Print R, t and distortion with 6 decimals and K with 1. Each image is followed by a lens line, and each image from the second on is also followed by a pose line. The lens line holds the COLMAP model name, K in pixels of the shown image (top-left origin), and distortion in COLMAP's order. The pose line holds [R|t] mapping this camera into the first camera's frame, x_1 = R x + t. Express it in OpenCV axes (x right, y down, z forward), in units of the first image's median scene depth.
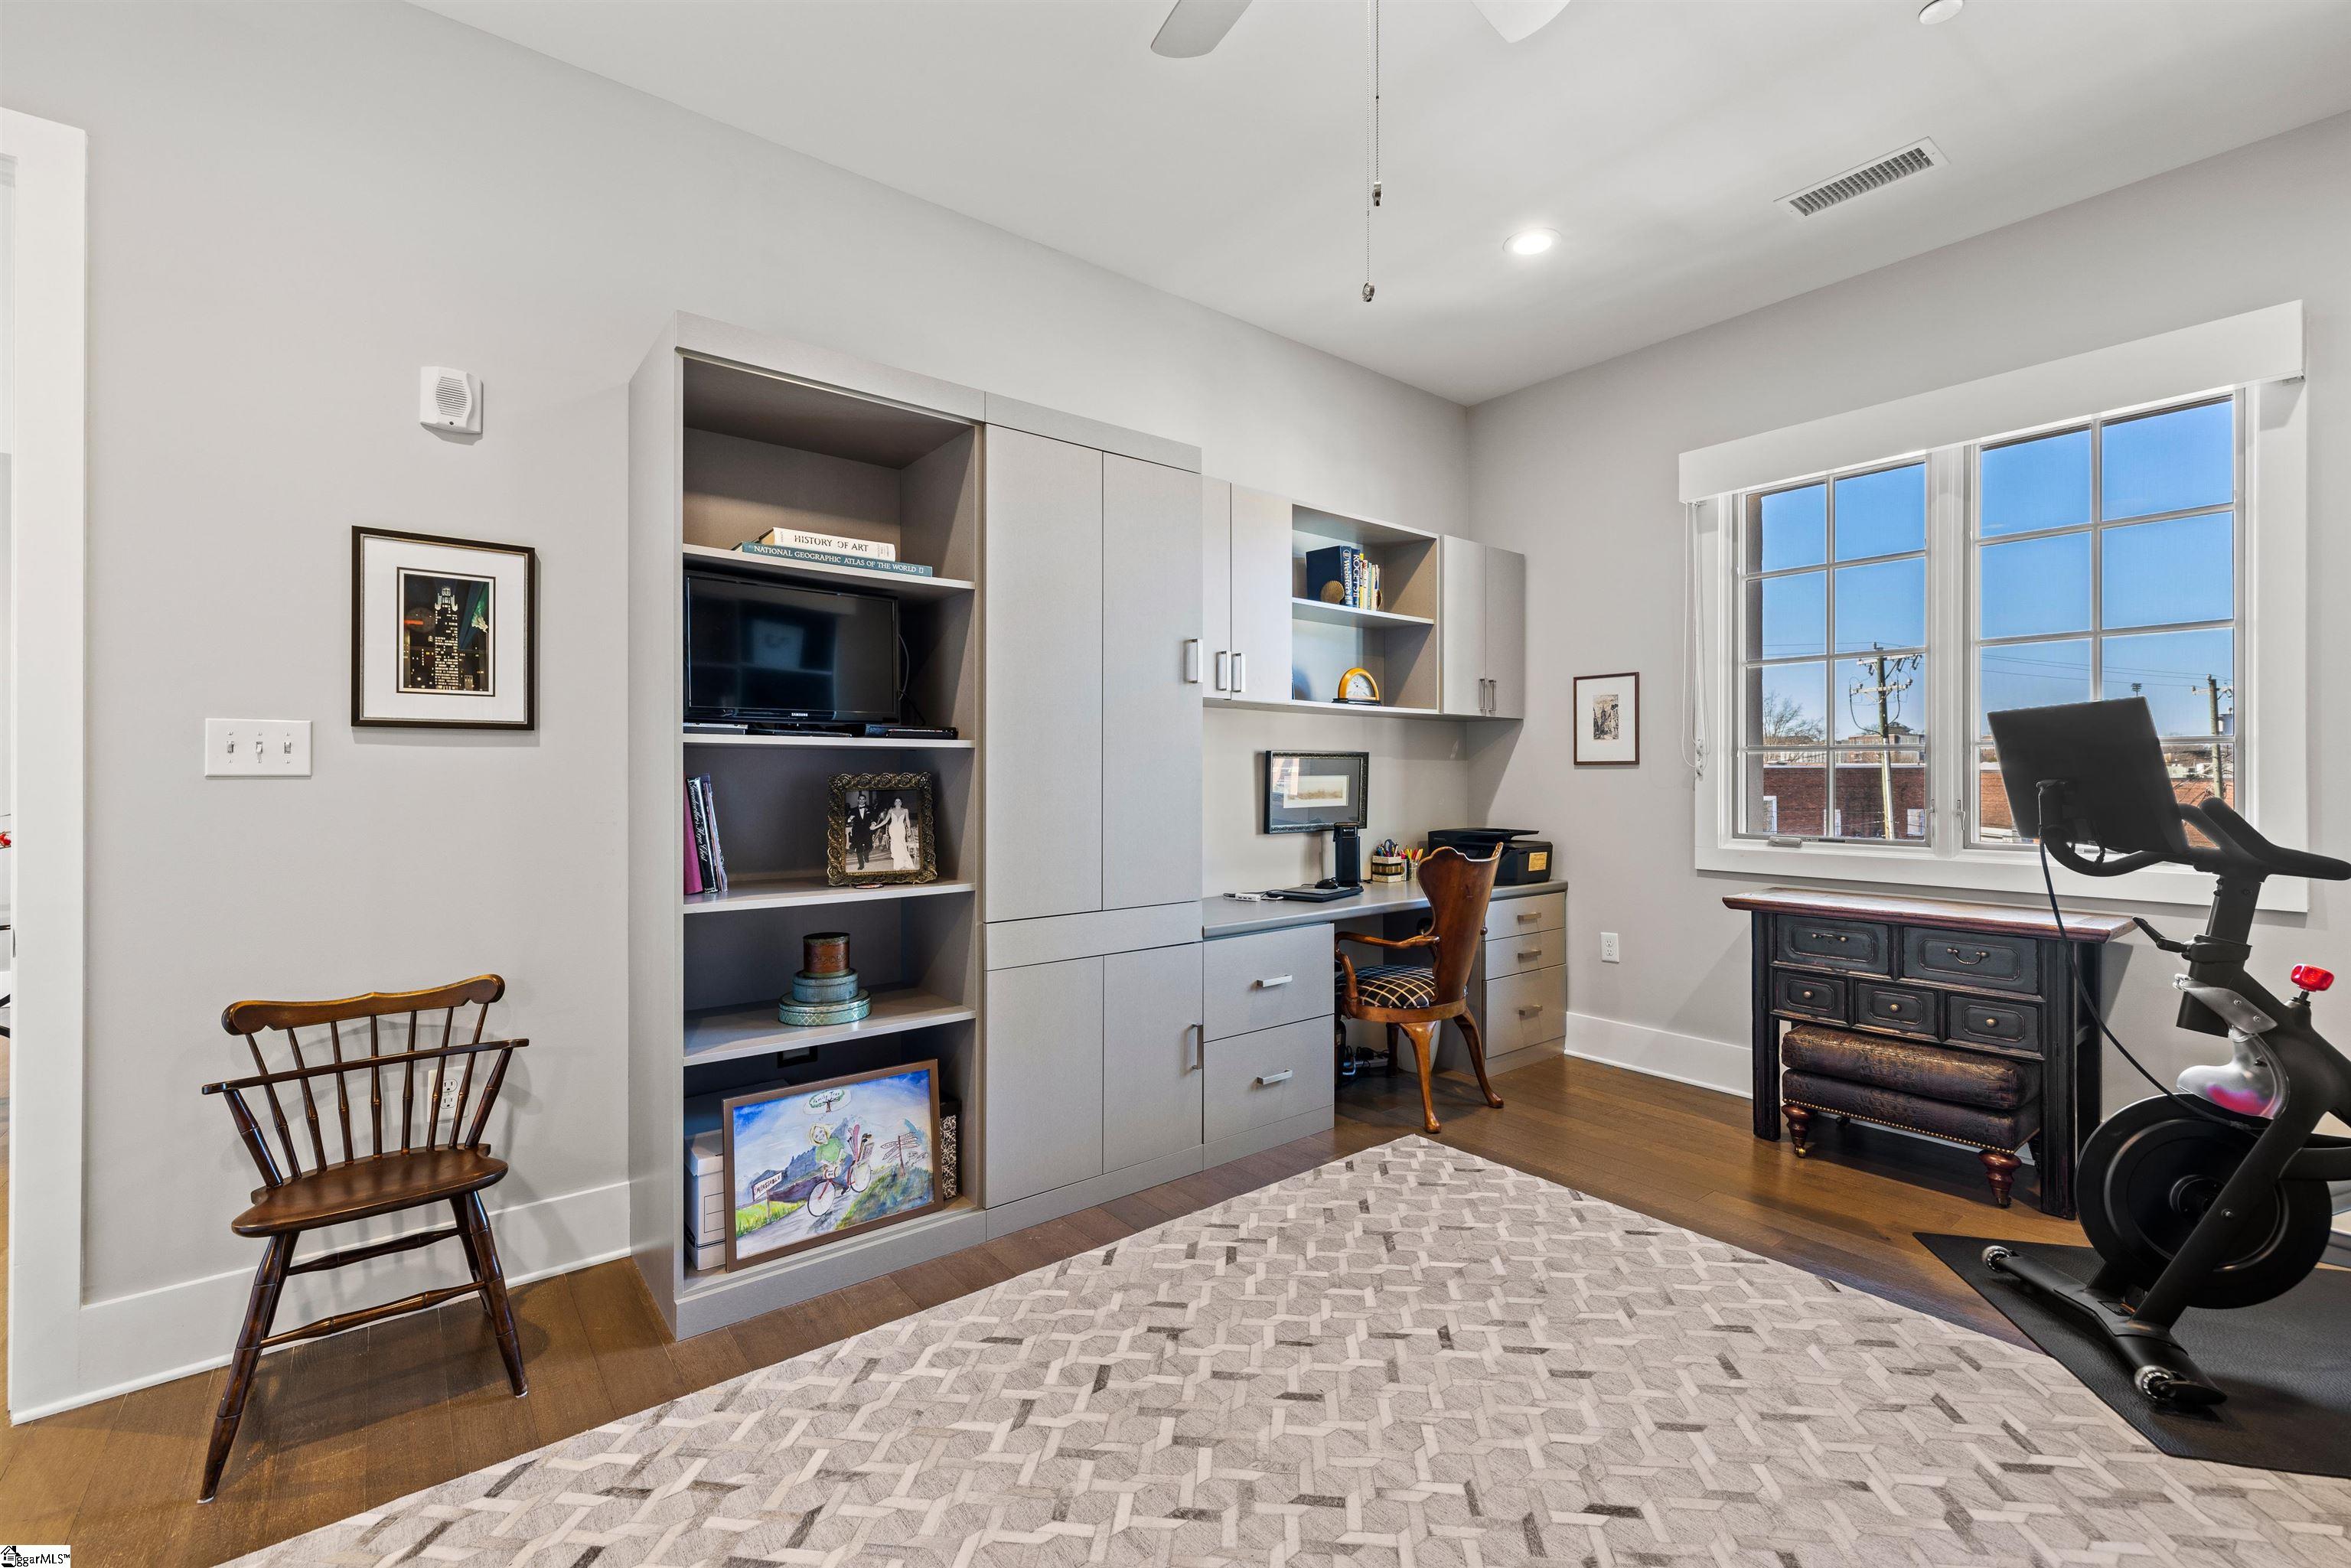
lens RADIAL K [[985.8, 0, 1179.6], [0, 985.8, 769.8], [0, 0, 1]] dist [0.002740, 0.000546]
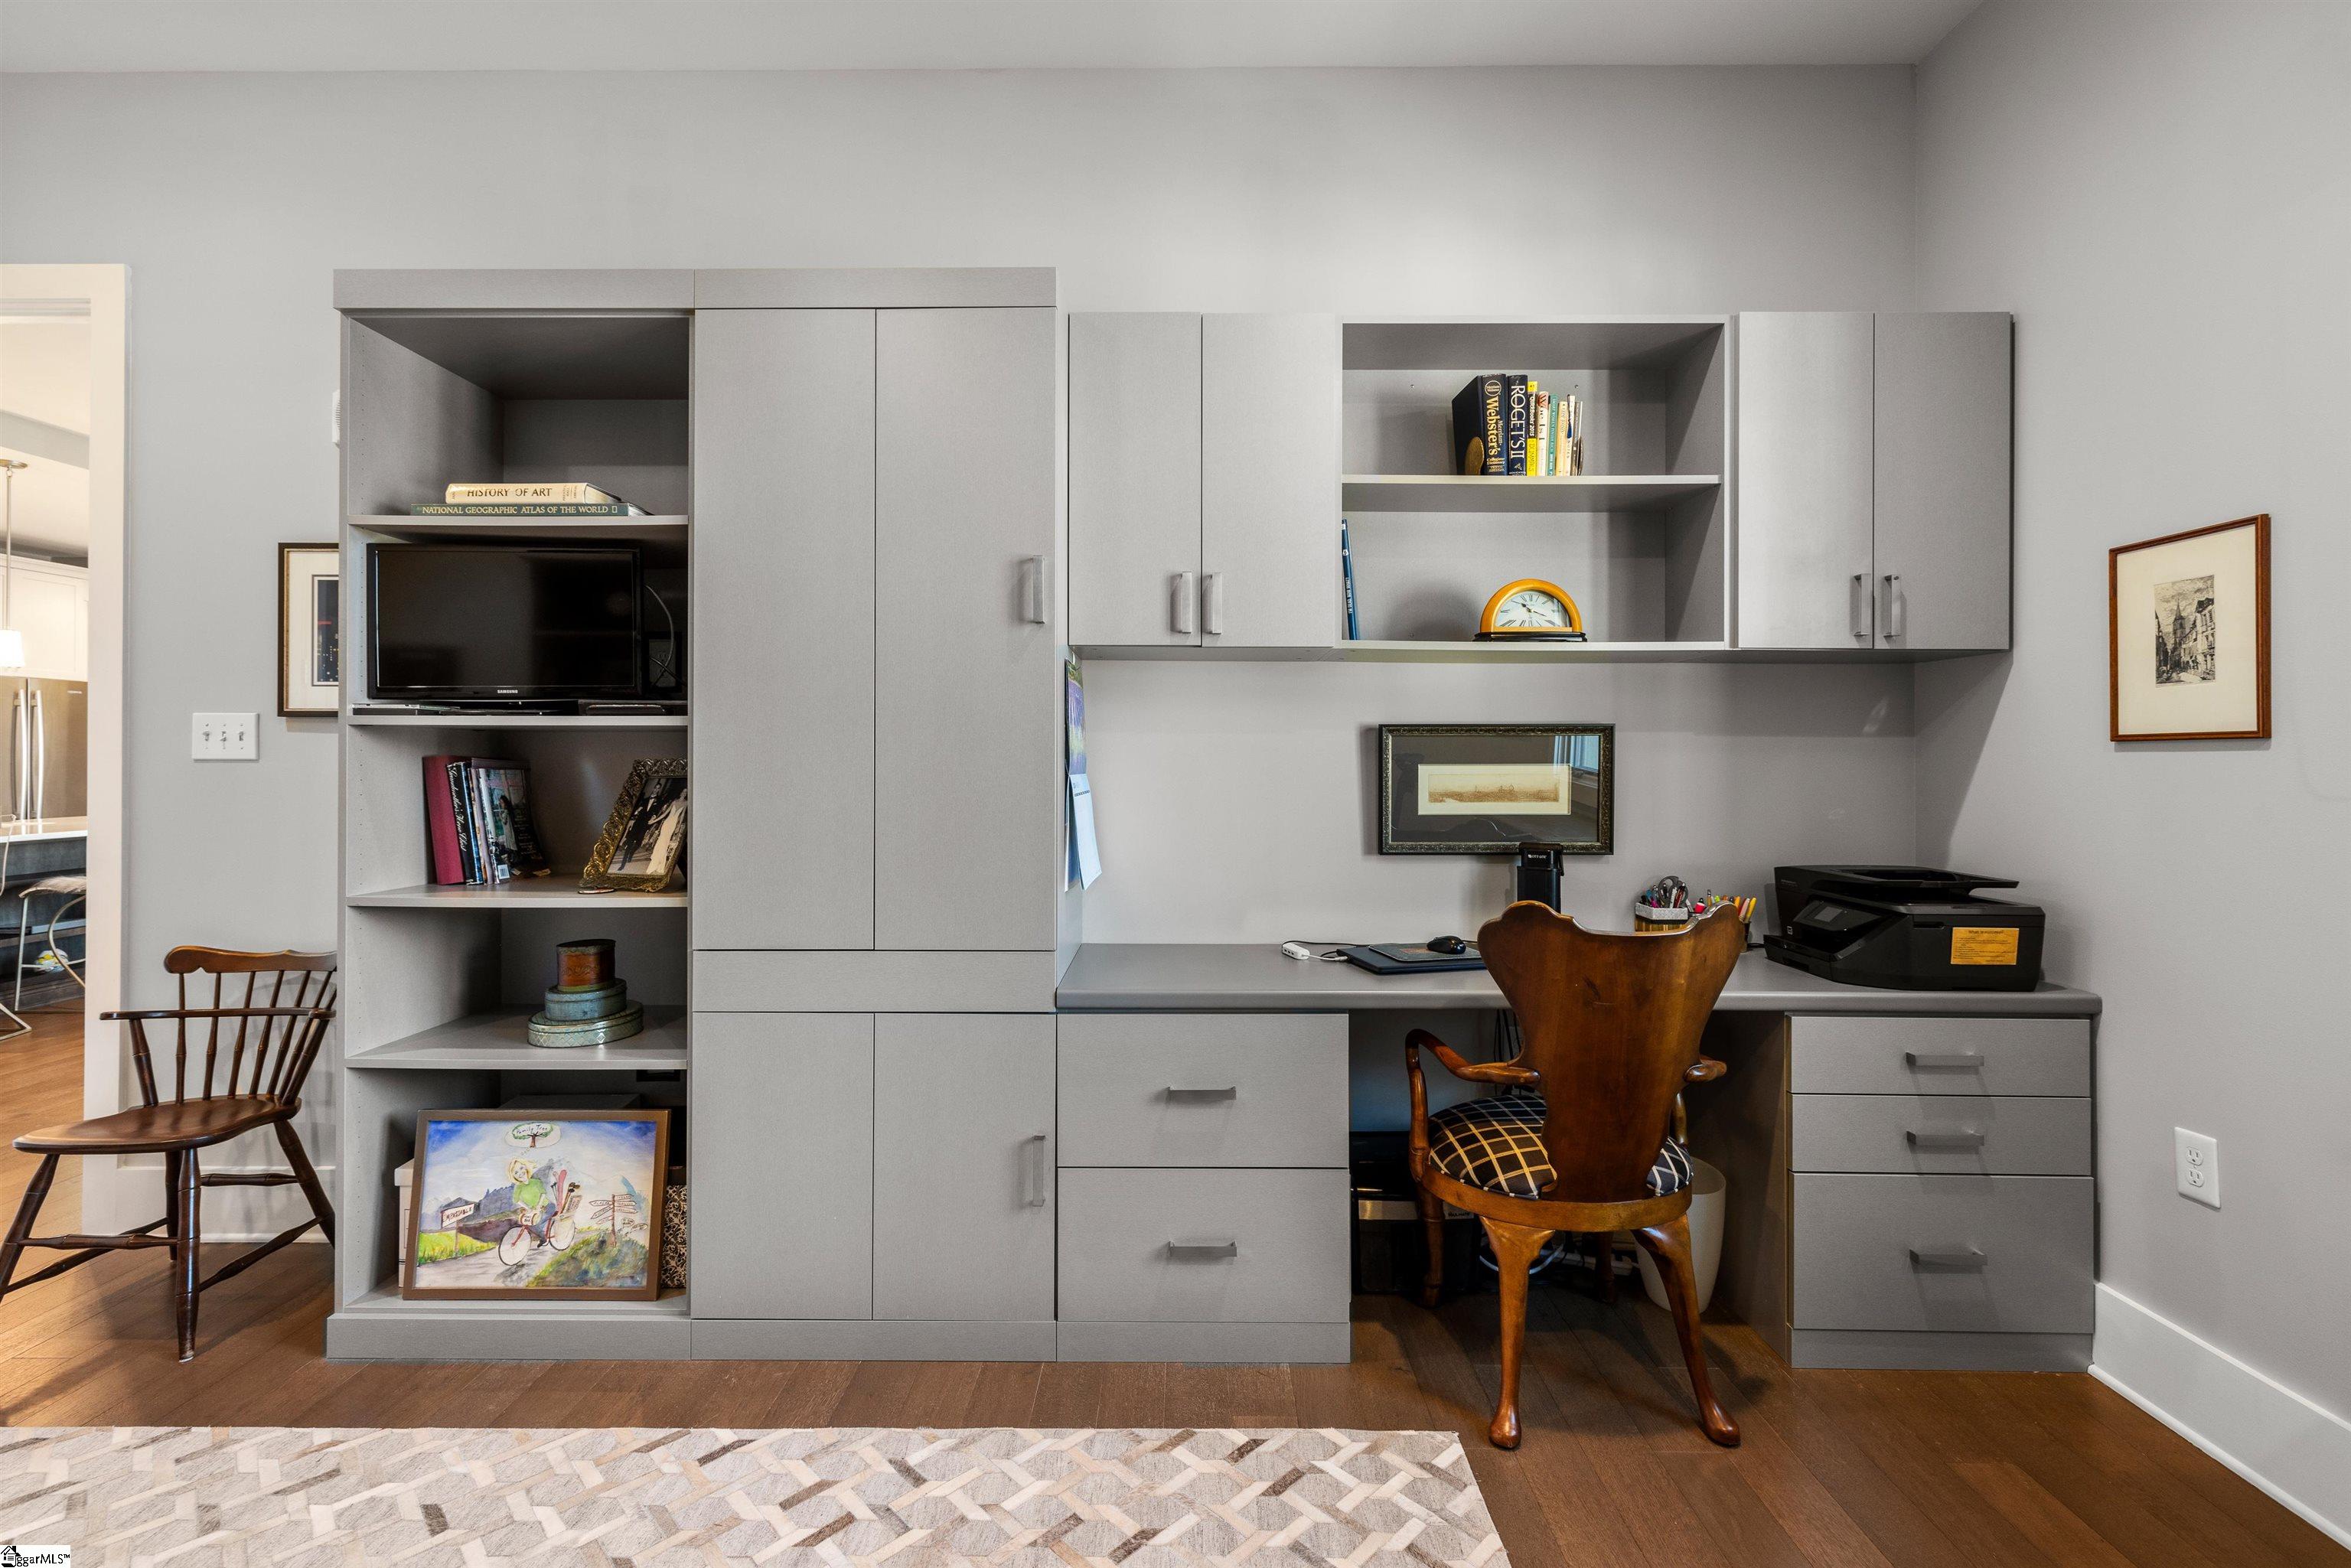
lens RADIAL K [[1015.1, 0, 1186.1], [0, 1015.1, 755.7], [0, 0, 1]] dist [0.004156, 0.000171]
pose [[0.777445, -0.001604, -0.628949, 0.624941], [0.000338, 0.999998, -0.002133, 0.003583], [0.628951, 0.001446, 0.777443, 0.633168]]
